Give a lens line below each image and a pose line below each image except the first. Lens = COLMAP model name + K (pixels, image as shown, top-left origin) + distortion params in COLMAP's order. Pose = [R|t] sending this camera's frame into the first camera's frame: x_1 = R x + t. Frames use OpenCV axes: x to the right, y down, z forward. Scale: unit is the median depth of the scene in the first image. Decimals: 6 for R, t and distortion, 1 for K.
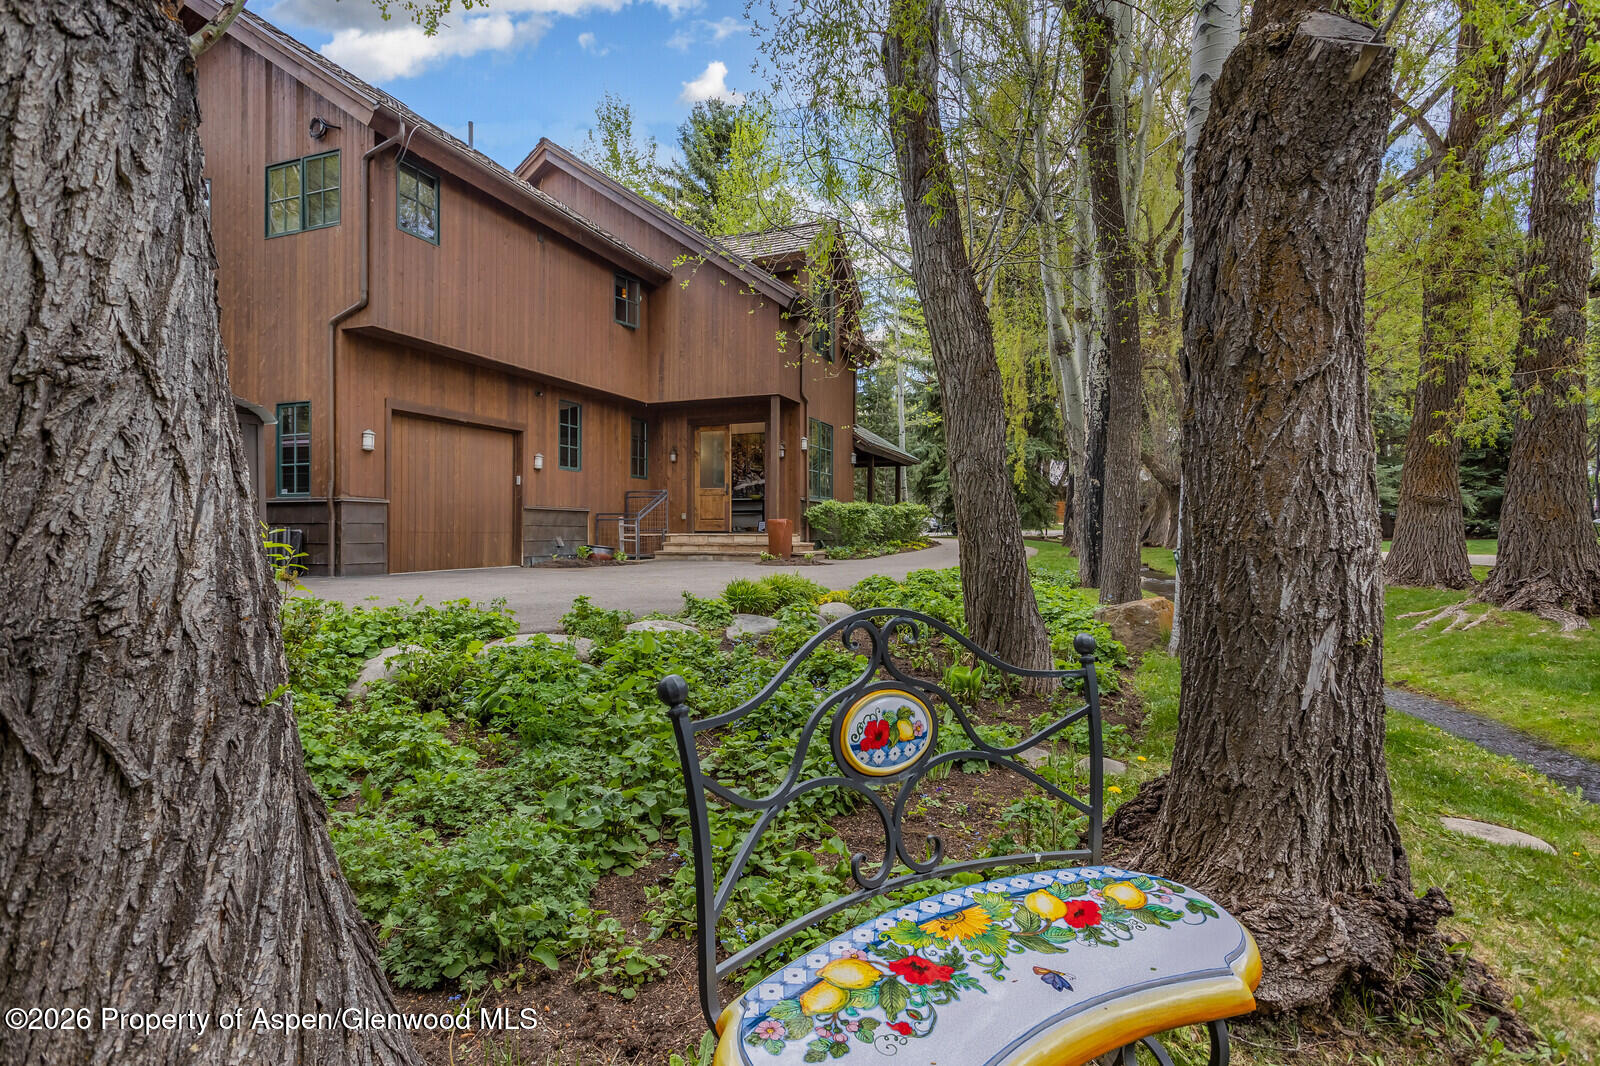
lens RADIAL K [[779.1, 0, 799.9], [0, 779.1, 533.3], [0, 0, 1]] dist [0.000218, 0.001275]
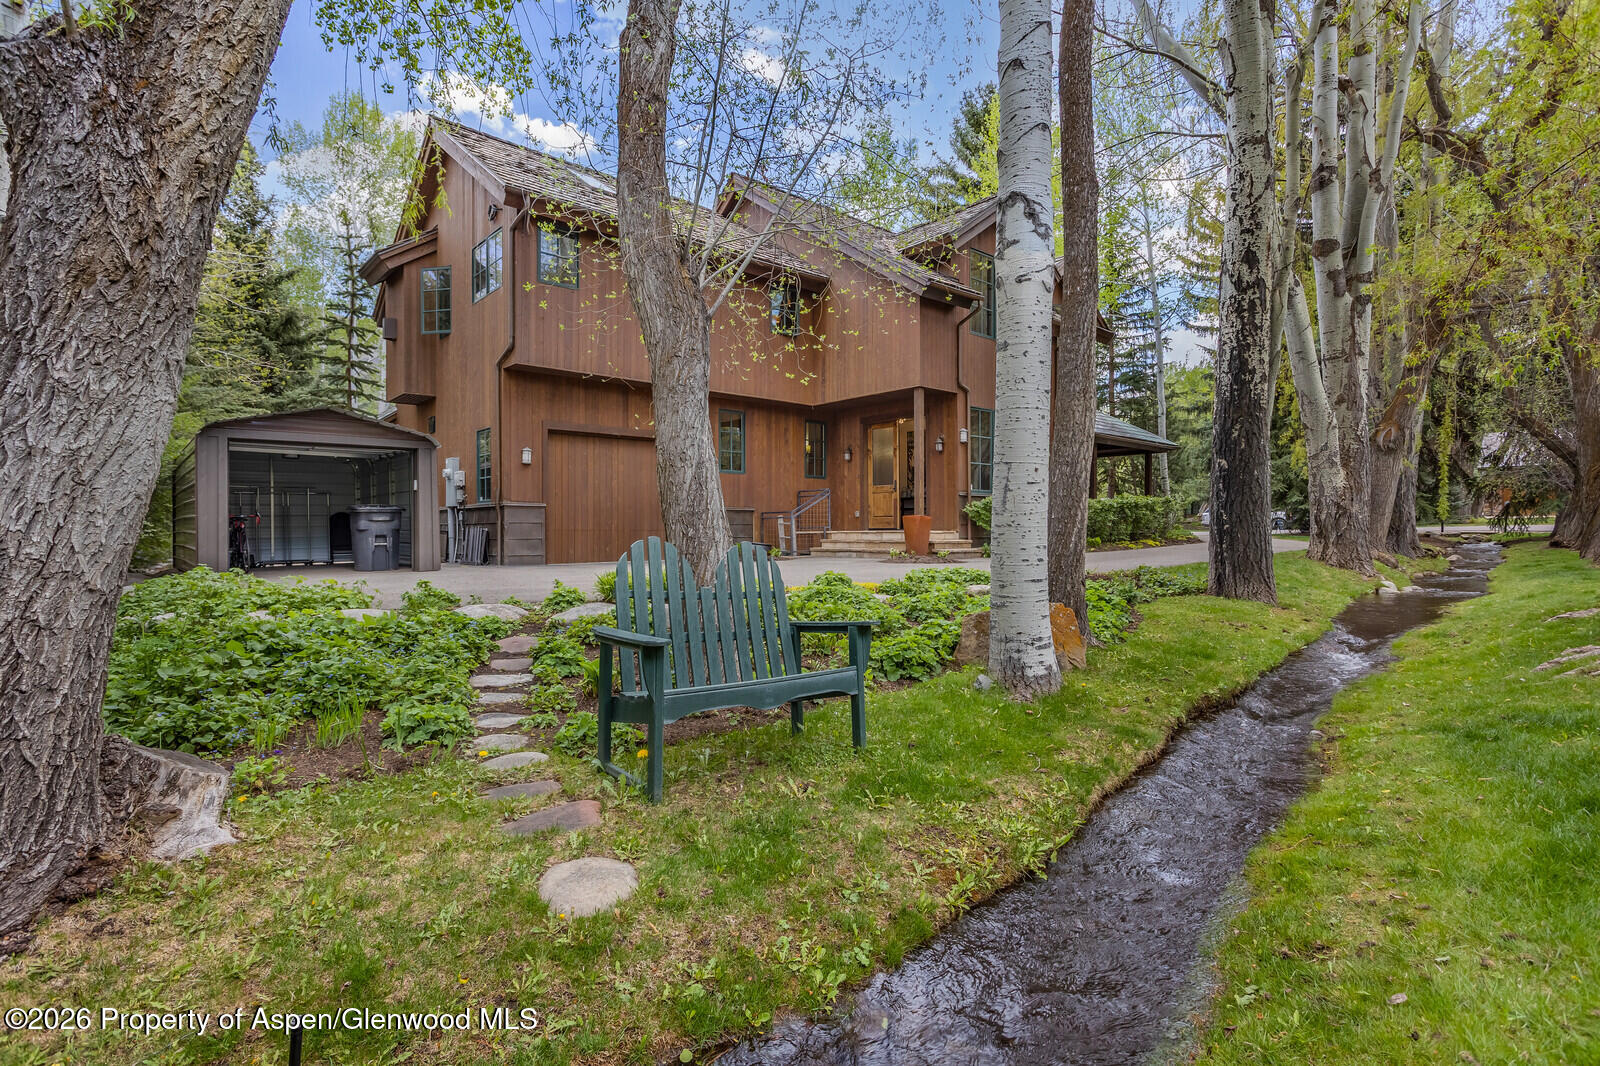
lens RADIAL K [[779.1, 0, 801.1], [0, 779.1, 536.1], [0, 0, 1]] dist [0.000218, 0.001275]
pose [[0.887687, -0.001458, -0.460445, 0.284752], [0.003057, 0.999992, 0.002727, 0.004415], [0.460437, -0.003828, 0.887684, 0.071343]]
